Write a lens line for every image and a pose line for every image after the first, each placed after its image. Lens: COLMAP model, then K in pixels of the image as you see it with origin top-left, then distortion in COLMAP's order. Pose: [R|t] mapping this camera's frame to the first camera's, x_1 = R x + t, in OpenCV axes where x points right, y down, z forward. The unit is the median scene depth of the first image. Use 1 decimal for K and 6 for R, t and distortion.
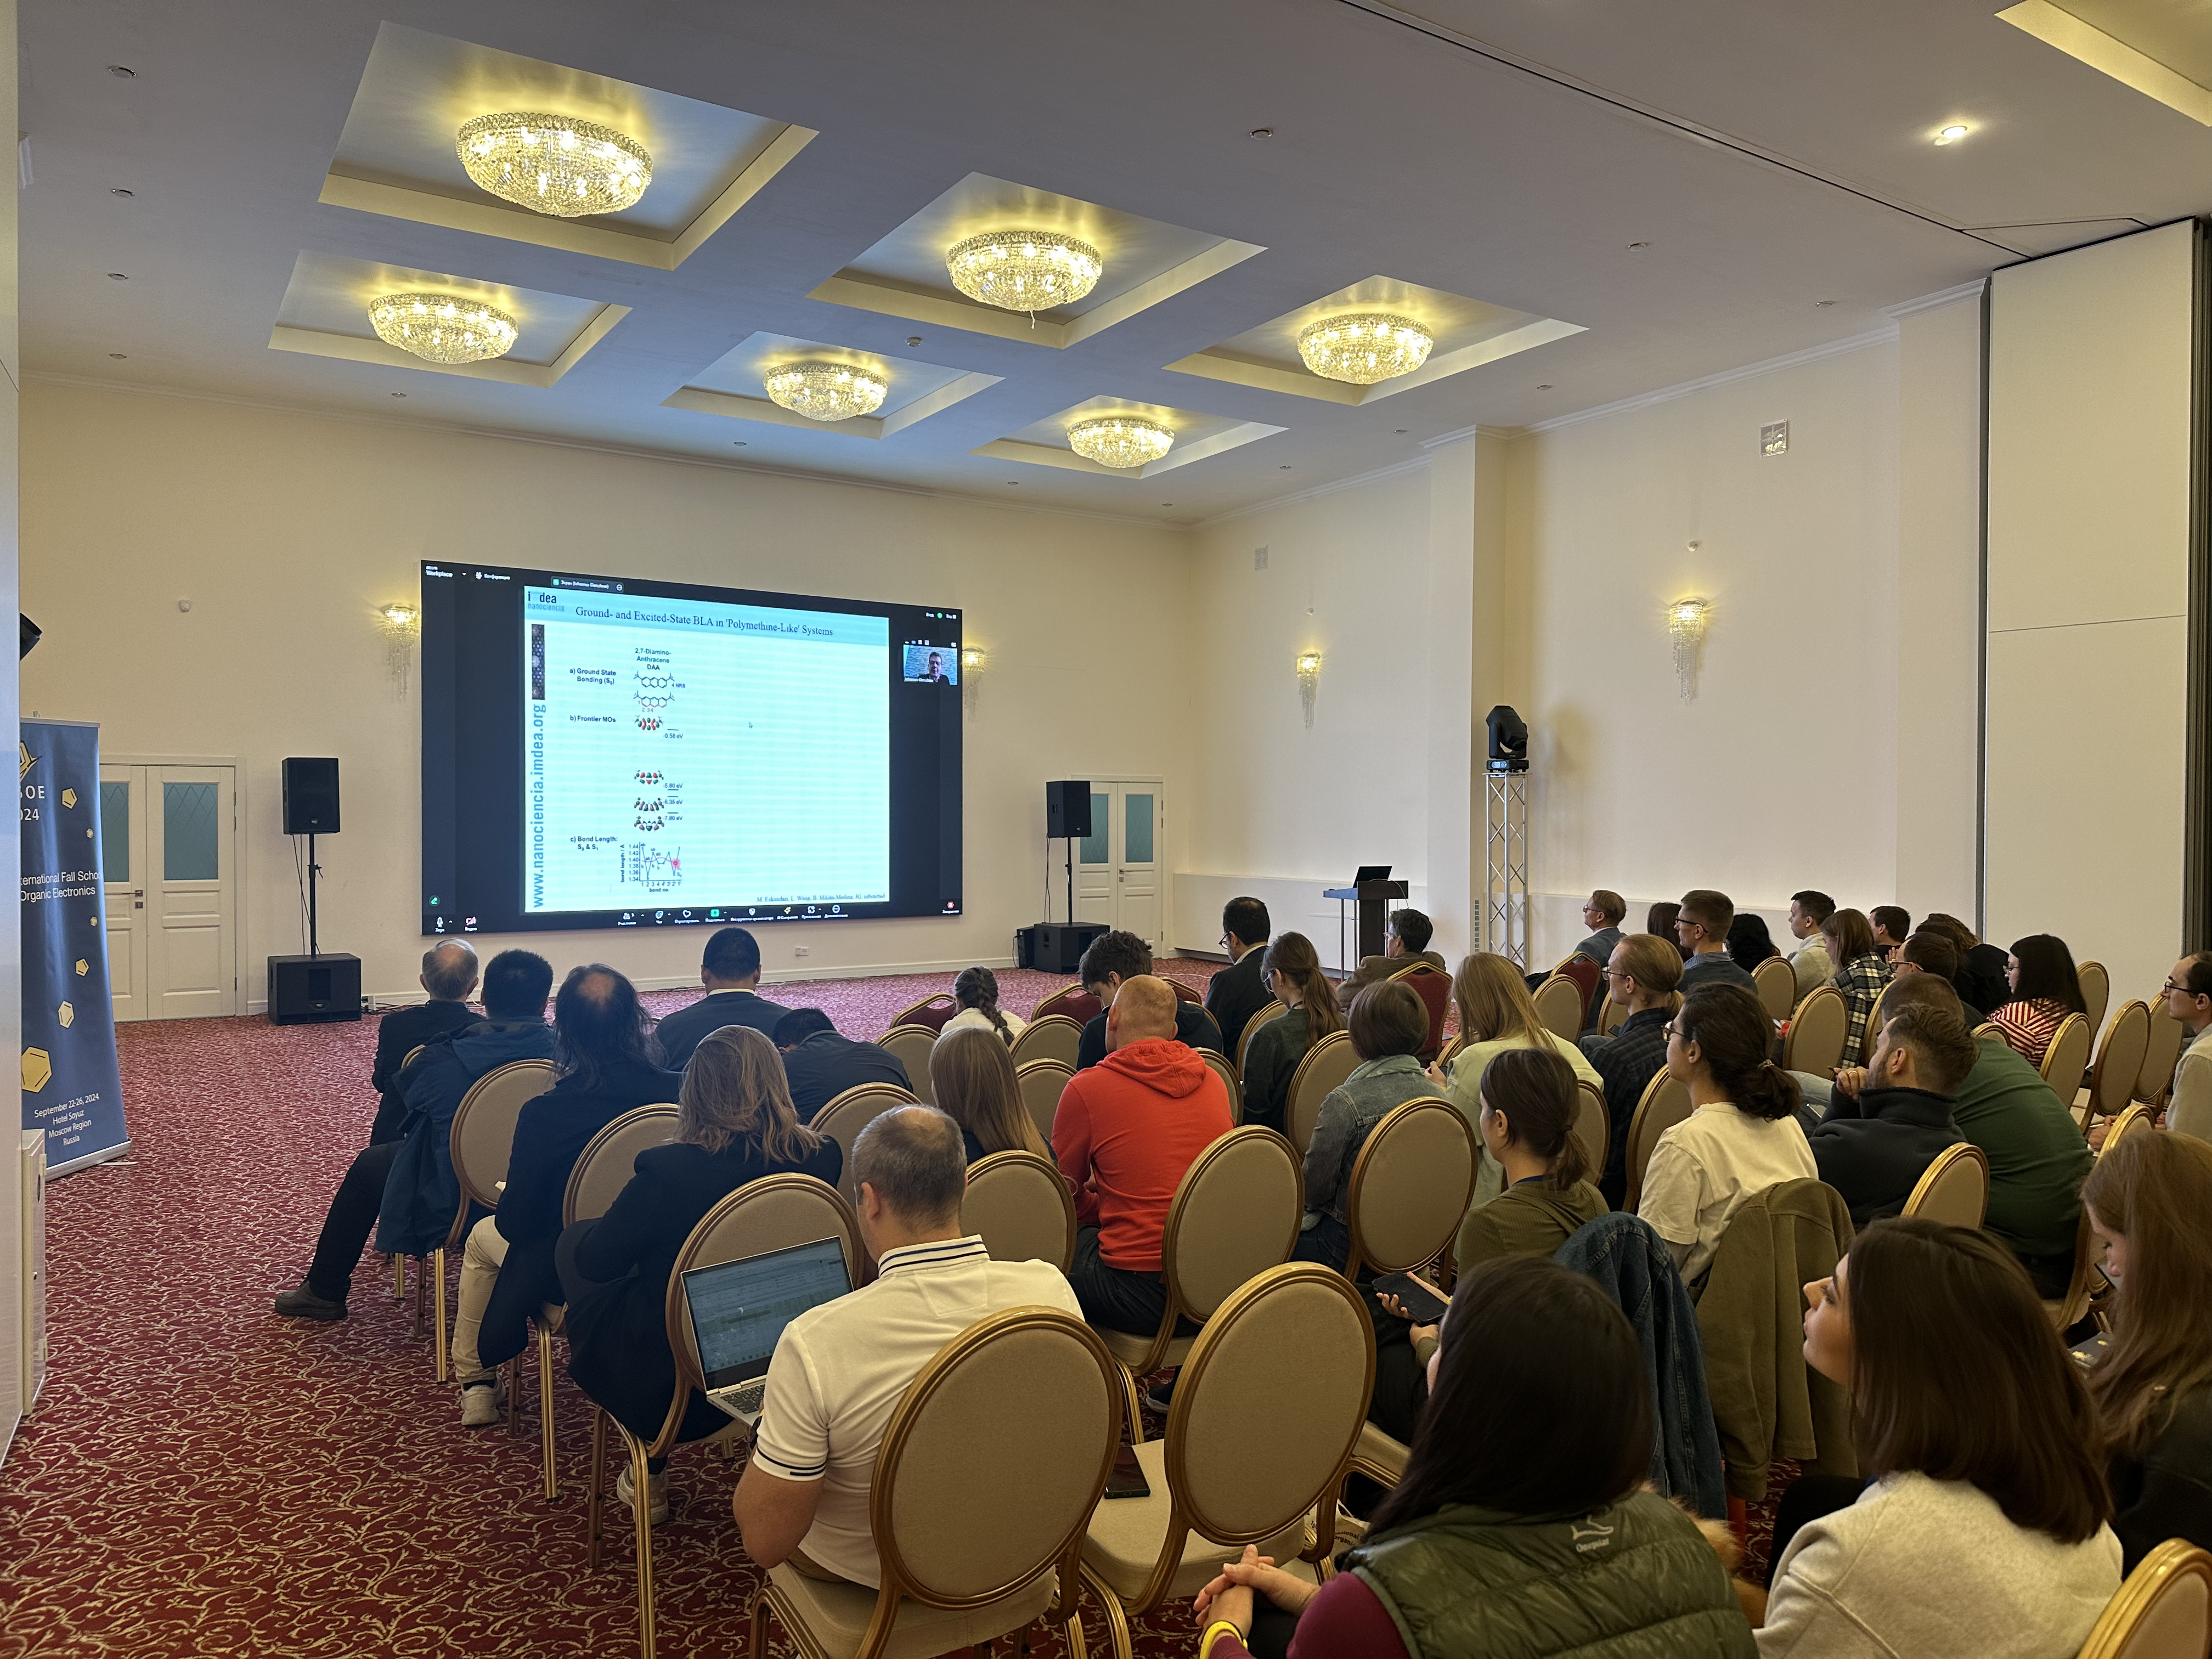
lens RADIAL K [[1561.0, 0, 1126.8], [0, 1561.0, 852.2], [0, 0, 1]] dist [0.028059, -0.031380]
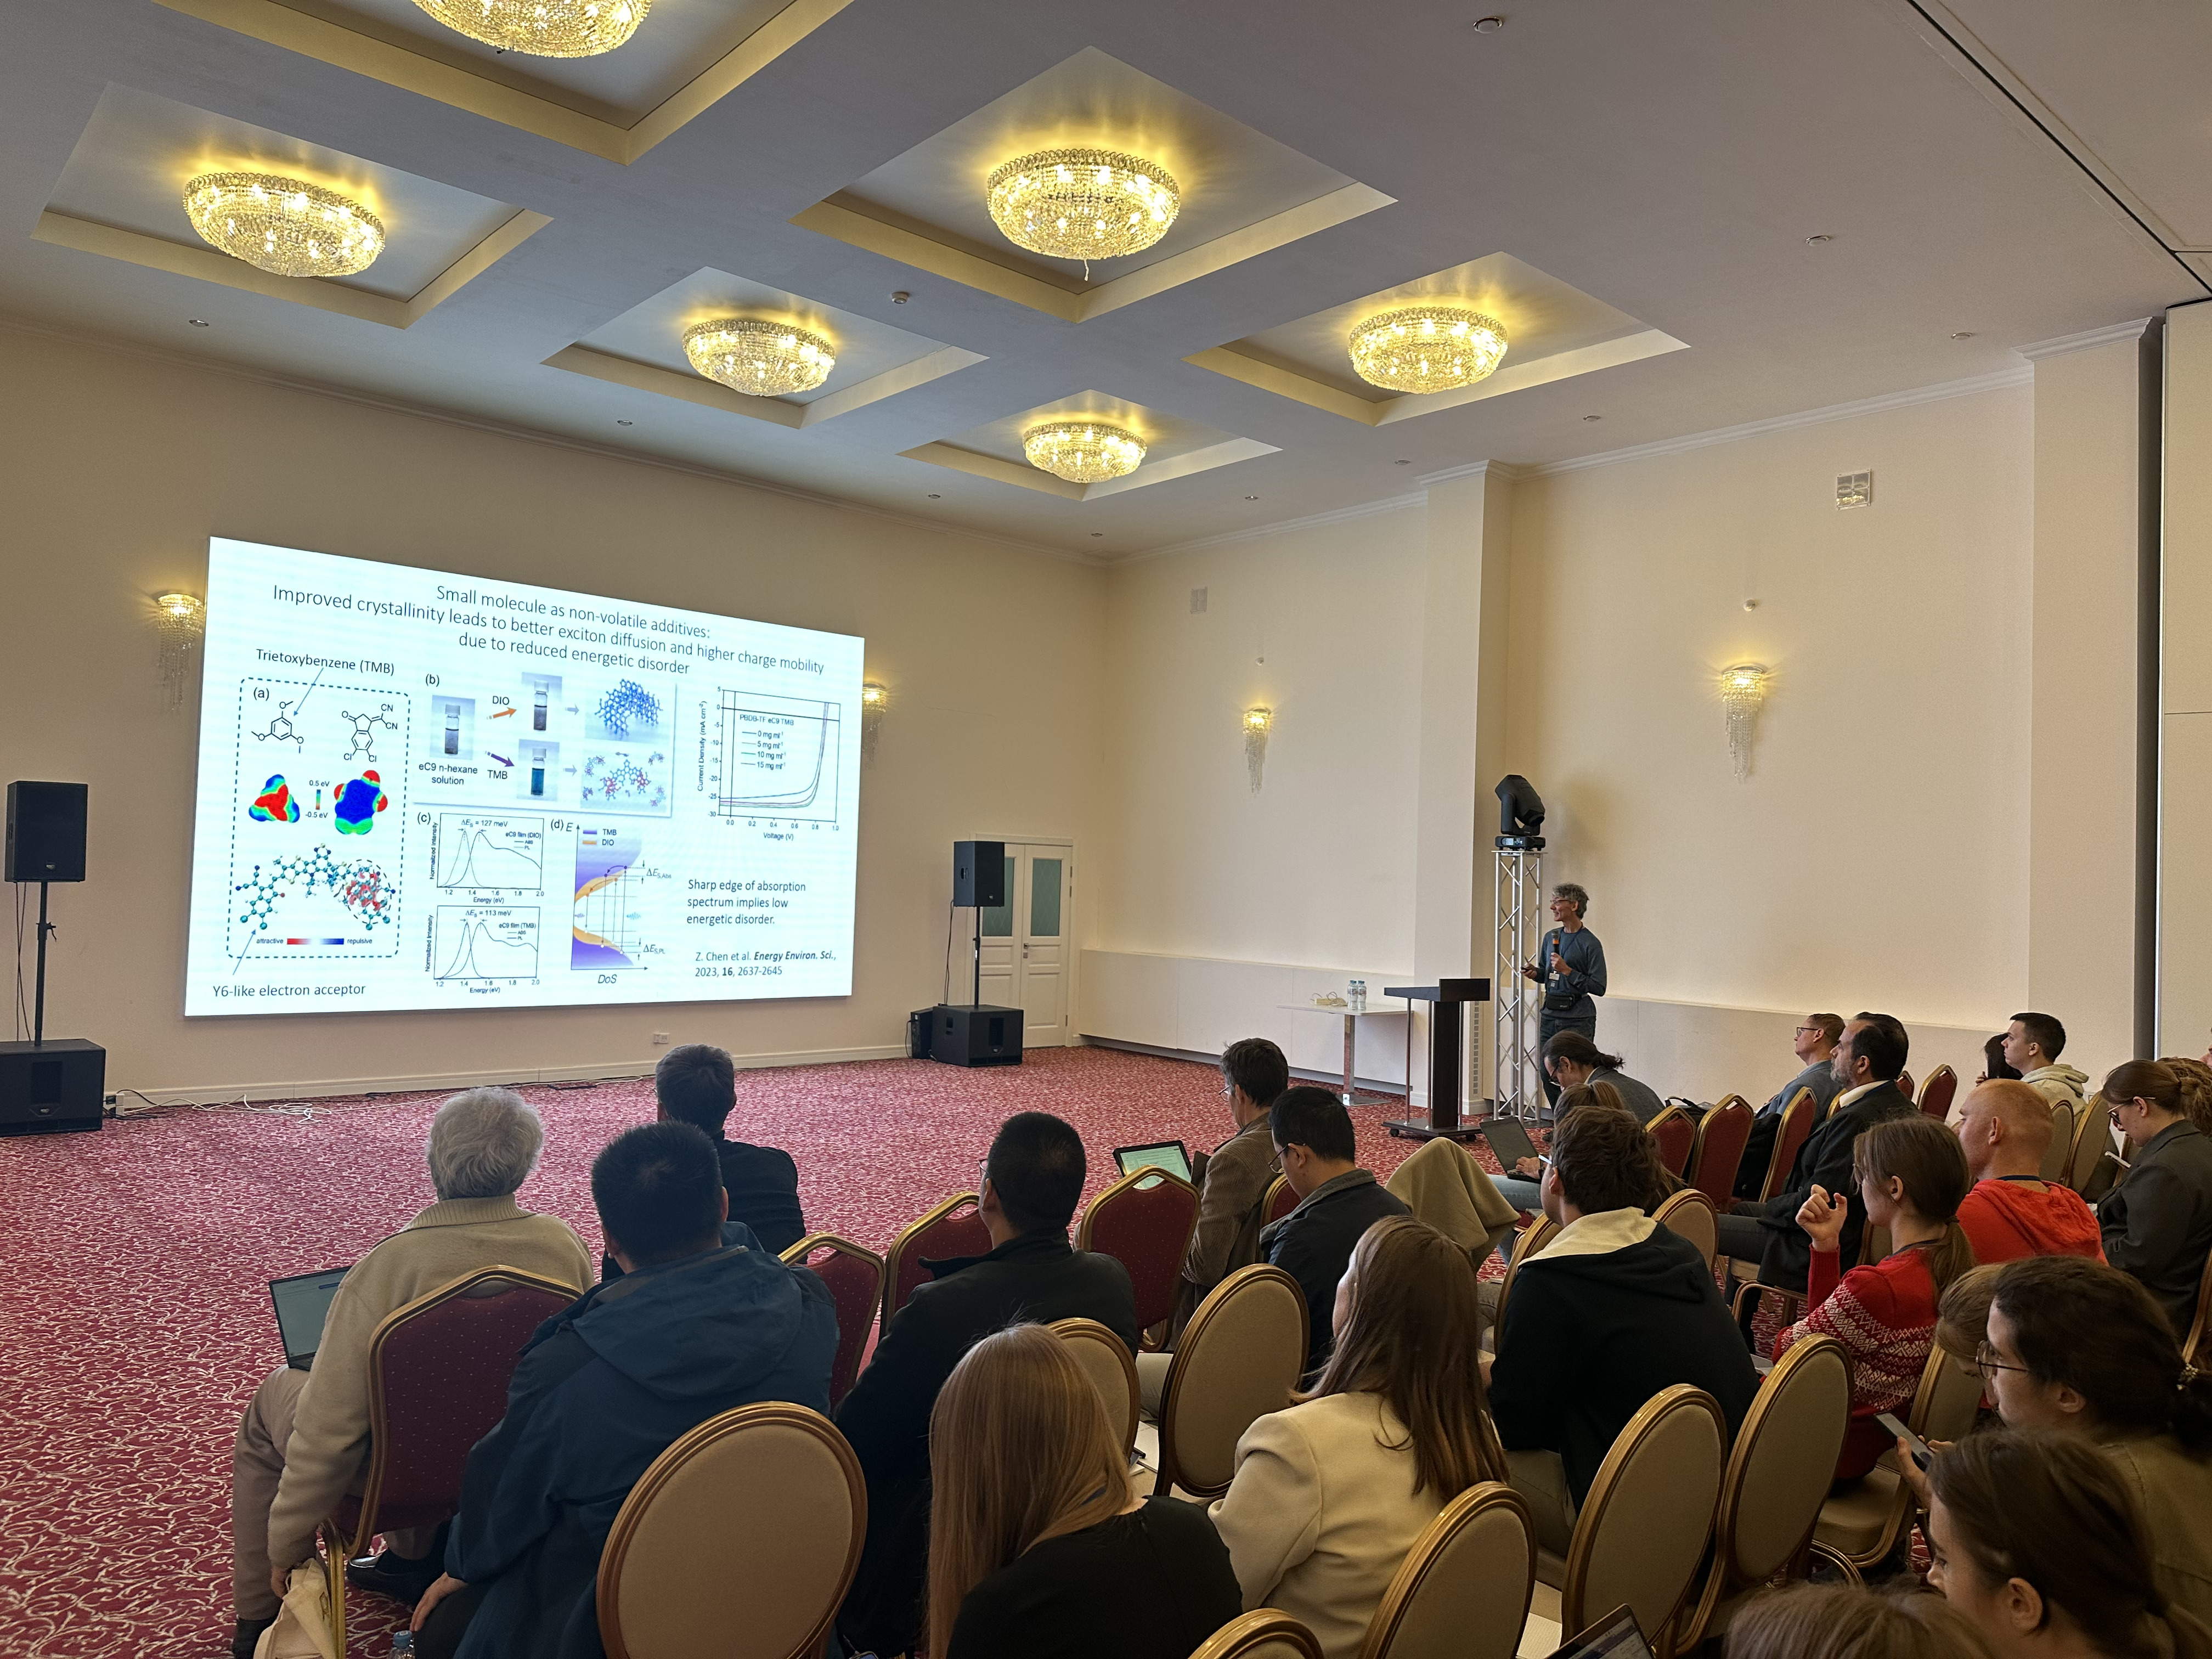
lens RADIAL K [[1561.0, 0, 1104.6], [0, 1561.0, 833.3], [0, 0, 1]] dist [0.028059, -0.031380]
pose [[0.988702, 0.035045, 0.145739, -0.125553], [-0.027604, 0.998225, -0.052775, -0.008325], [-0.147330, 0.048155, 0.987914, 0.176193]]
